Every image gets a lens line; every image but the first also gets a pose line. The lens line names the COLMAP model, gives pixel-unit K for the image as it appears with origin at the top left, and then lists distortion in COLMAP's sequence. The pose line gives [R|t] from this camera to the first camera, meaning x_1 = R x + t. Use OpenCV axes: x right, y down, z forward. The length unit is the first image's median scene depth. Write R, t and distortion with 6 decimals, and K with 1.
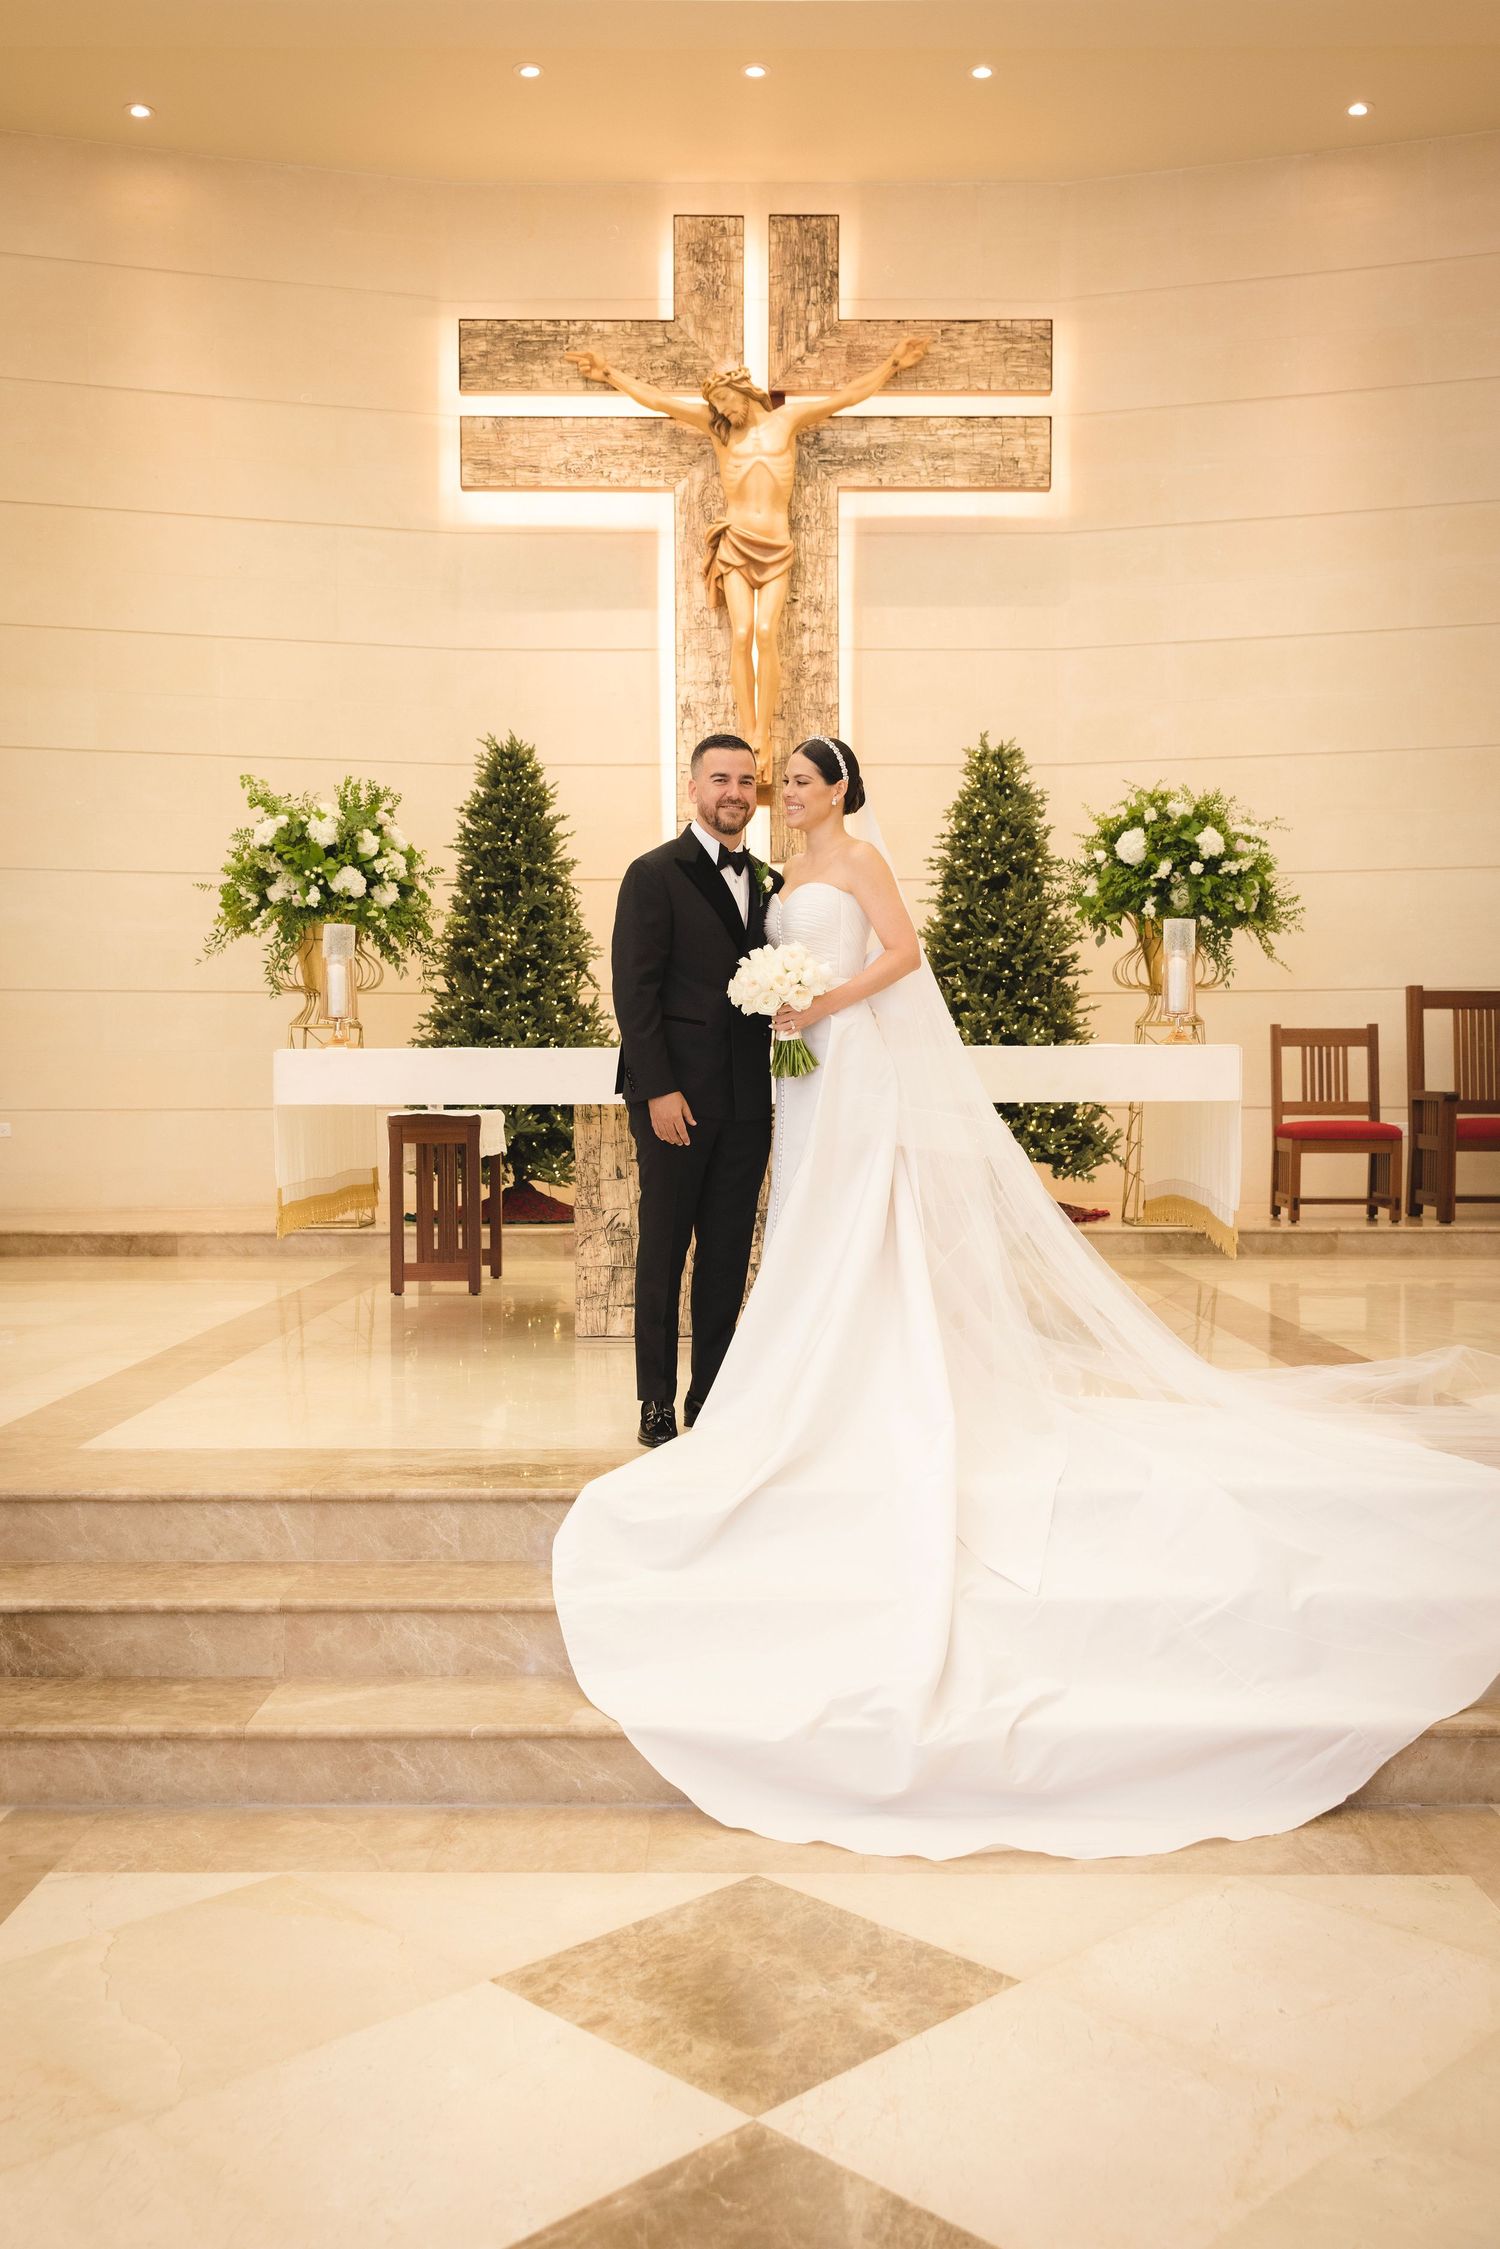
lens RADIAL K [[1973.9, 0, 754.8], [0, 1973.9, 1161.0], [0, 0, 1]] dist [-0.004979, 0.006012]
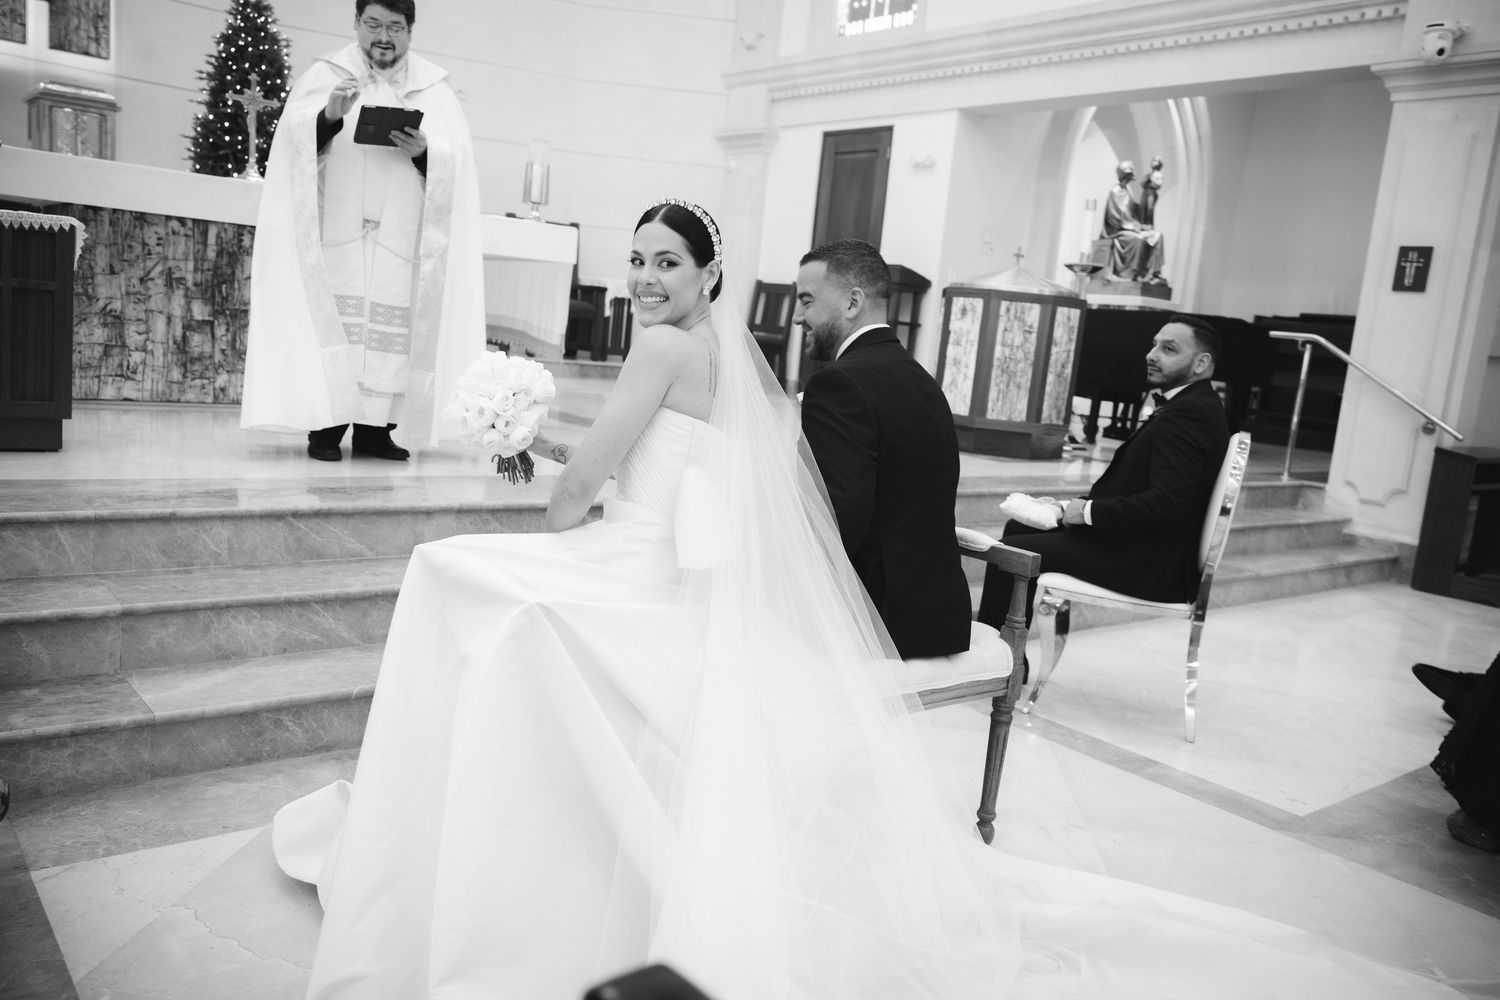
lens RADIAL K [[1164.1, 0, 743.3], [0, 1164.1, 479.2], [0, 0, 1]] dist [0.000211, 0.004509]
pose [[0.769153, -0.008627, 0.639006, -0.153494], [-0.072785, 0.992220, 0.101006, 0.022370], [-0.634906, -0.124199, 0.762541, 0.107145]]
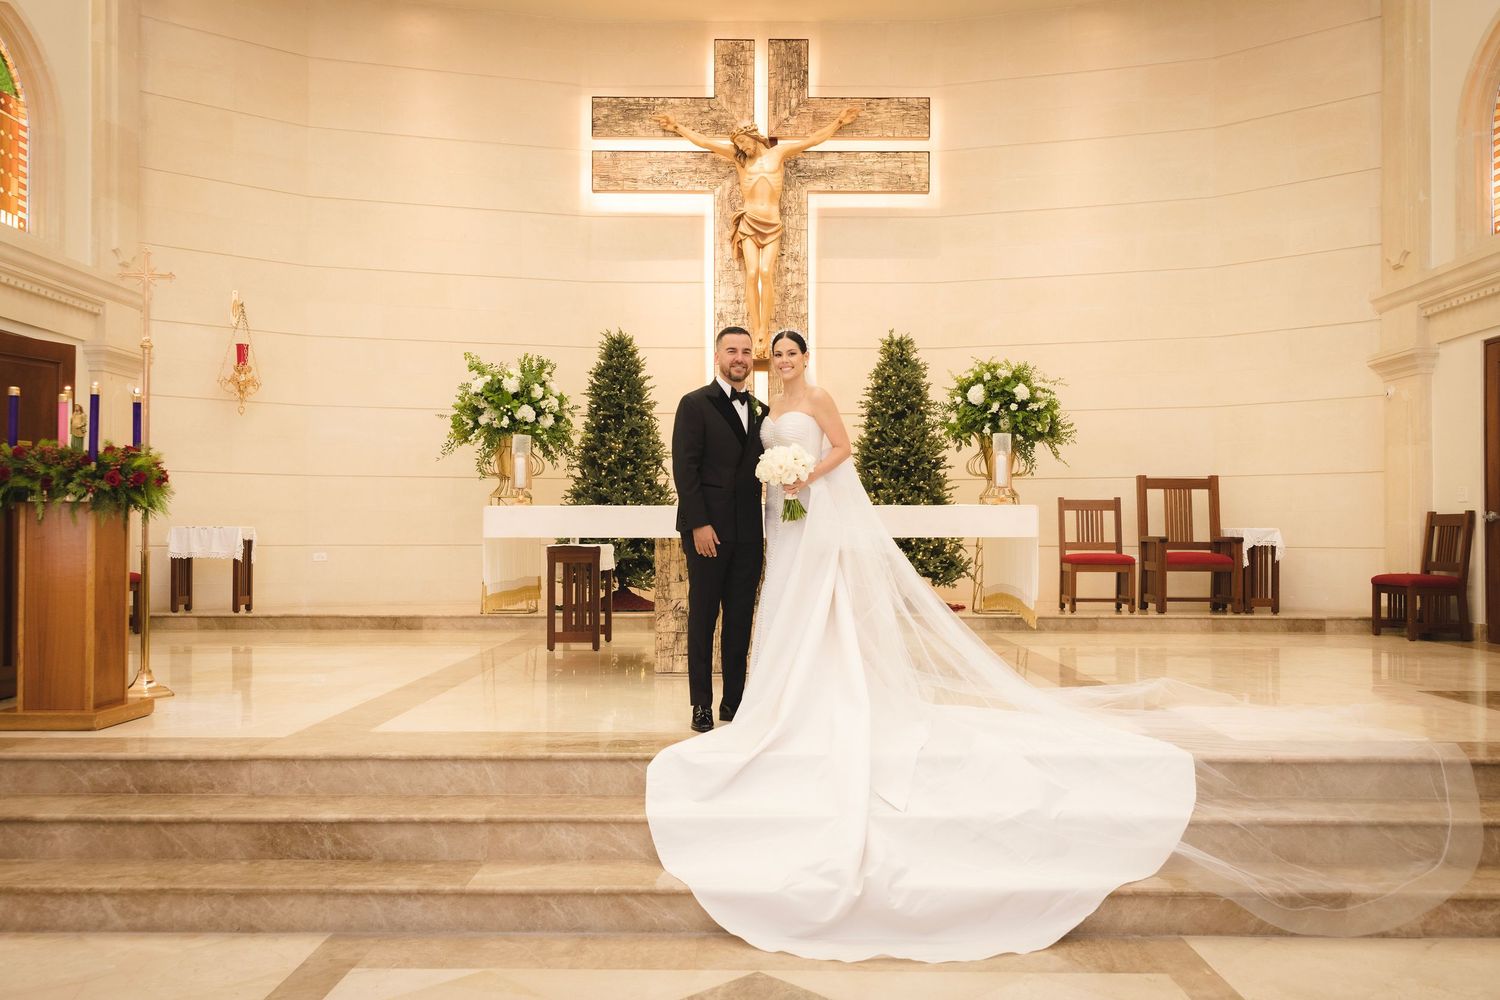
lens RADIAL K [[1164.1, 0, 754.6], [0, 1164.1, 514.4], [0, 0, 1]] dist [0.000211, 0.004509]
pose [[0.999987, 0.003300, -0.003889, 0.000145], [-0.003522, 0.998284, -0.058457, 0.006299], [0.003689, 0.058470, 0.998282, -0.016785]]
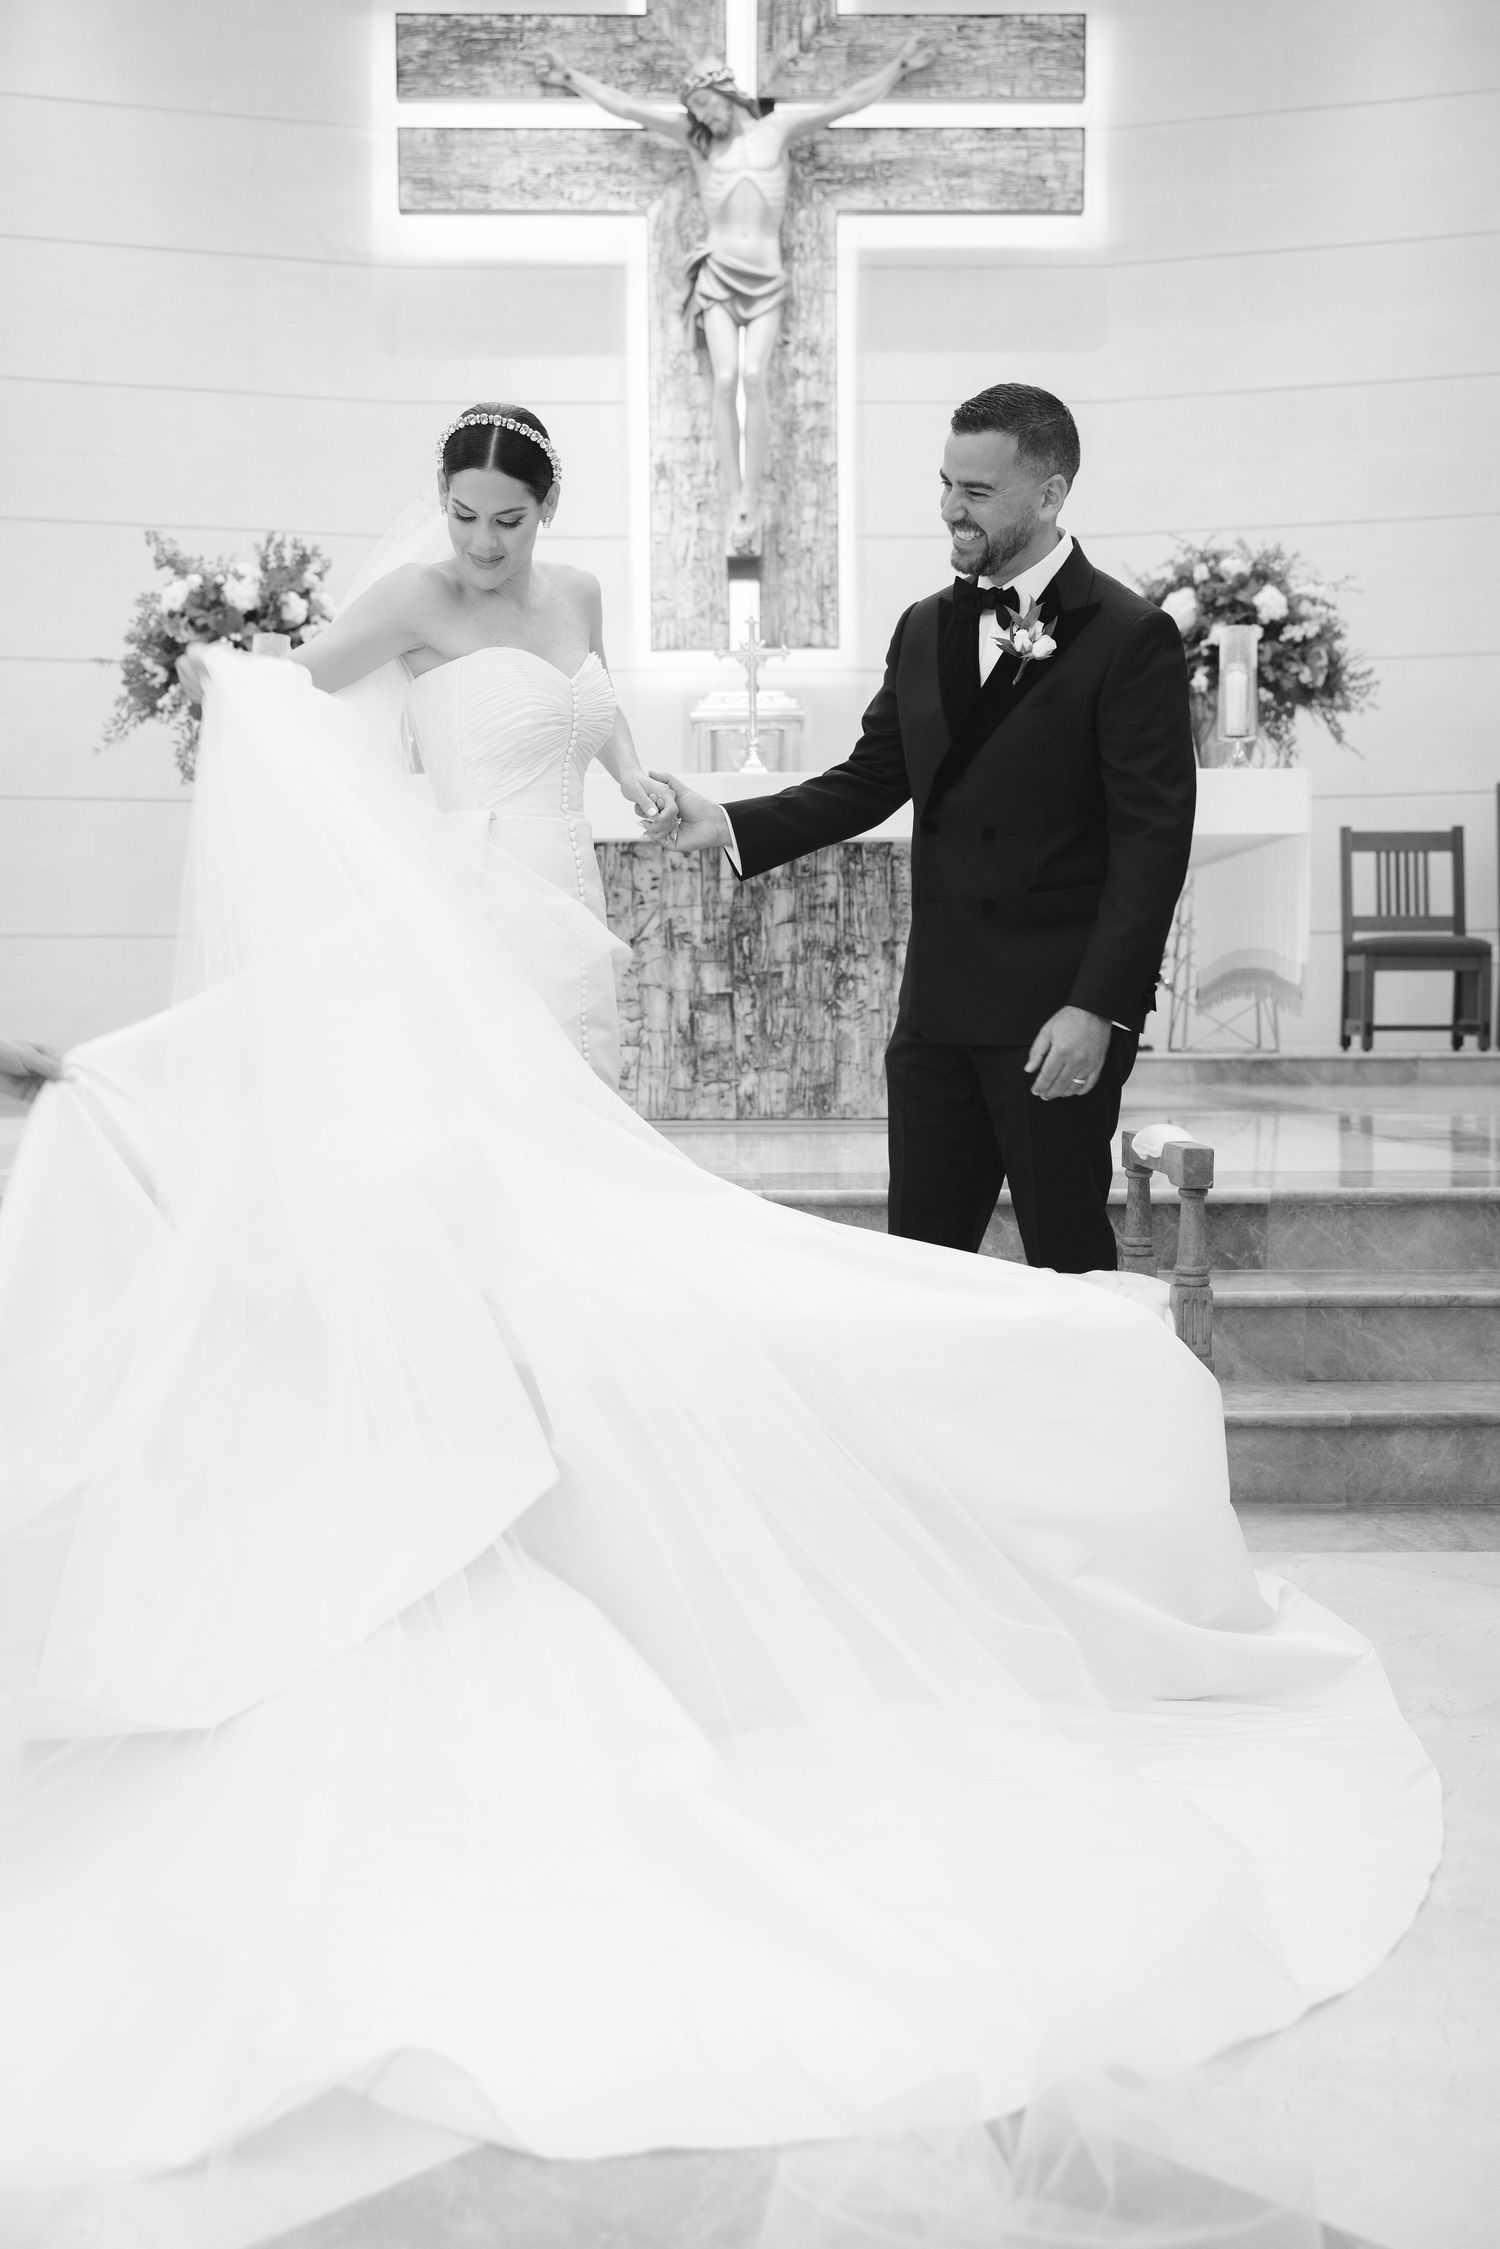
lens RADIAL K [[2311.1, 0, 741.2], [0, 2311.1, 1116.2], [0, 0, 1]] dist [-0.006248, 0.000000]
pose [[0.999989, -0.002217, 0.004106, -0.005195], [0.002185, 0.999967, 0.007852, 0.052175], [-0.004124, -0.007843, 0.999961, -0.011033]]
